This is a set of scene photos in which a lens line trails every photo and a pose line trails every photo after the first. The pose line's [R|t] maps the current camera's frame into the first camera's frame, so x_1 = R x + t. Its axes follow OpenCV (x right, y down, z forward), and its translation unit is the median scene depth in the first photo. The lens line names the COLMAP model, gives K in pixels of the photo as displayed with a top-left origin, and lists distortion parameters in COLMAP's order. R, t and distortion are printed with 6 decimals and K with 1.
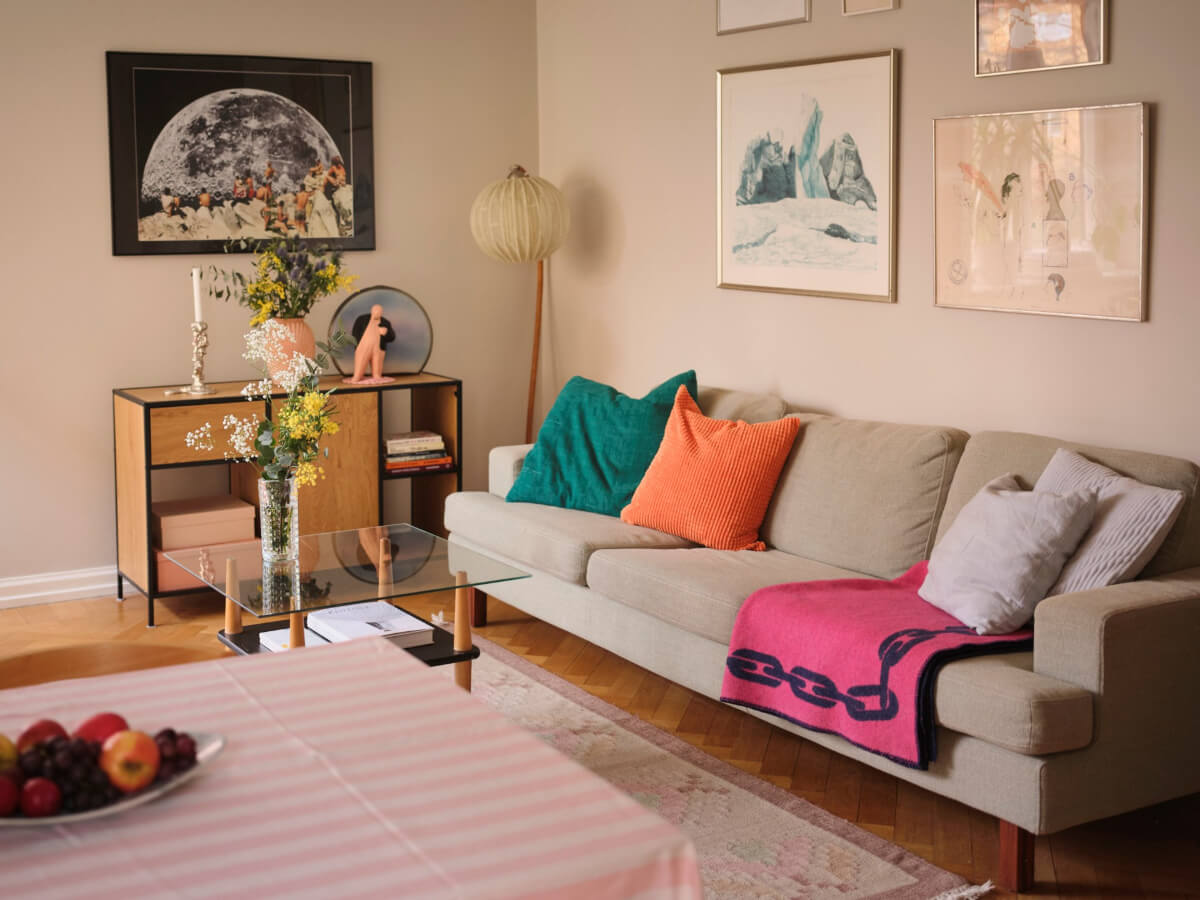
lens RADIAL K [[1538.8, 0, 513.7], [0, 1538.8, 384.8], [0, 0, 1]] dist [0.069871, 0.000000]
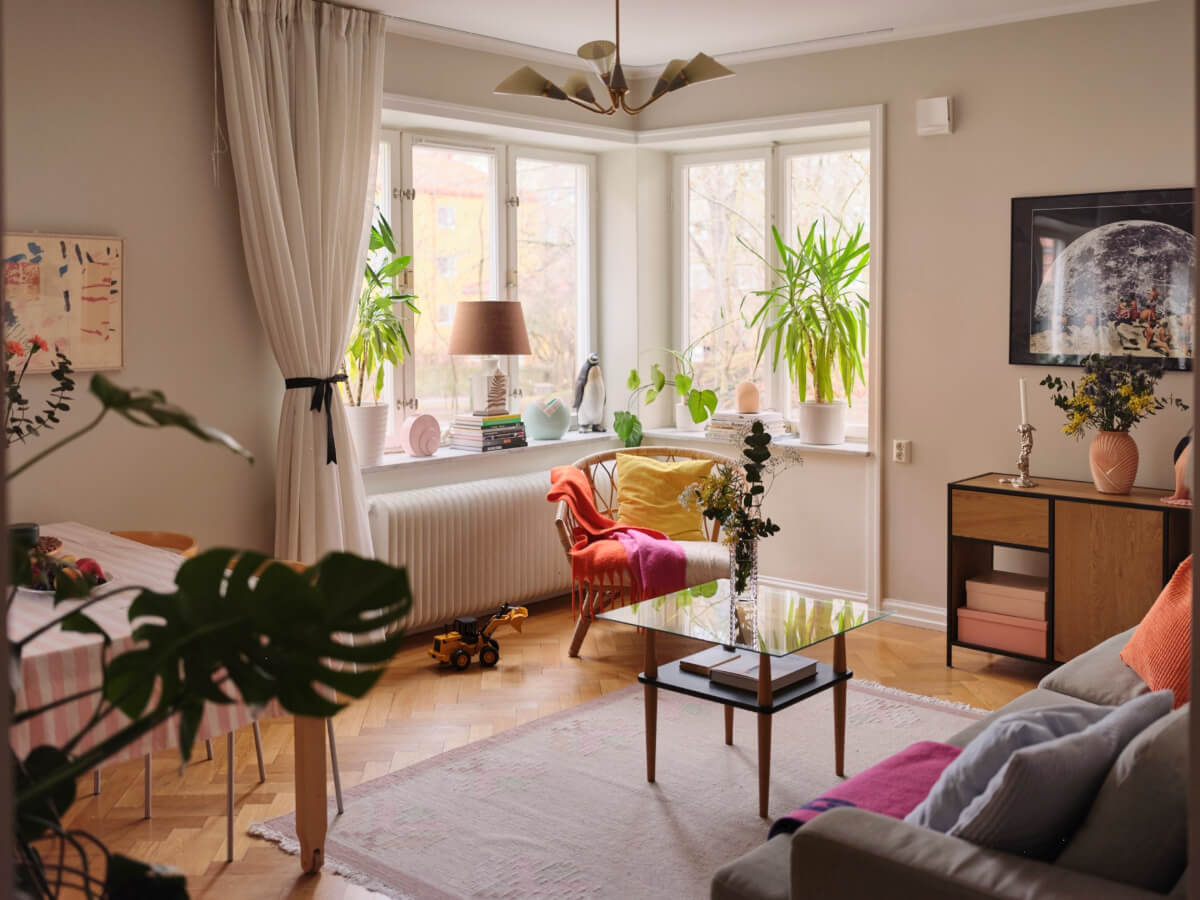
lens RADIAL K [[1339.6, 0, 608.9], [0, 1339.6, 376.6], [0, 0, 1]] dist [0.037011, 0.000000]
pose [[0.332244, 0.072468, -0.940406, 0.628840], [-0.114926, 0.992725, 0.035896, -0.075040], [0.936166, 0.096151, 0.338155, 0.347960]]
